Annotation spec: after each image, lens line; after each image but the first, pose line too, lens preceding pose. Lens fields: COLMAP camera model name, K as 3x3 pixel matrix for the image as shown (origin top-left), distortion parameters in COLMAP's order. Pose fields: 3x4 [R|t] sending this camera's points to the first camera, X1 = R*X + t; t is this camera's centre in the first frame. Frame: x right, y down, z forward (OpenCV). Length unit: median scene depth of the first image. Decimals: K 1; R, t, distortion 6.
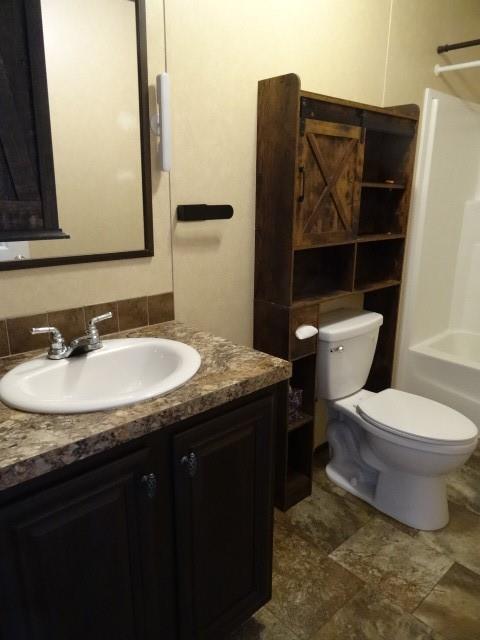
lens RADIAL K [[458.6, 0, 238.8], [0, 458.6, 320.2], [0, 0, 1]] dist [0.002456, -0.009431]
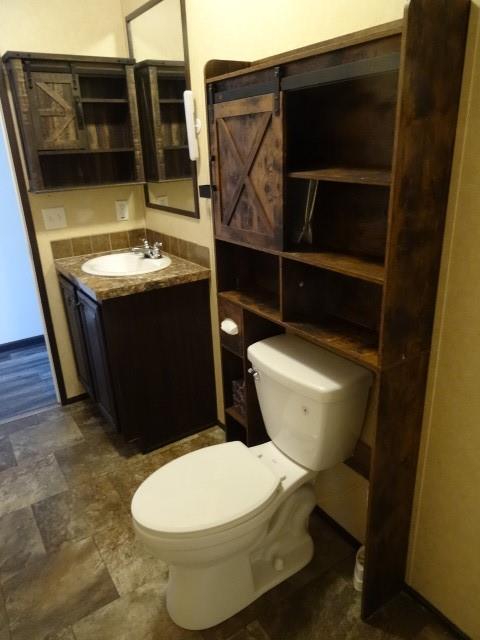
lens RADIAL K [[458.6, 0, 242.0], [0, 458.6, 316.6], [0, 0, 1]] dist [0.002456, -0.009431]
pose [[-0.147446, 0.351797, -0.924391, 1.101719], [-0.225333, 0.898080, 0.377726, -0.390294], [0.963060, 0.263990, -0.053147, 1.146101]]
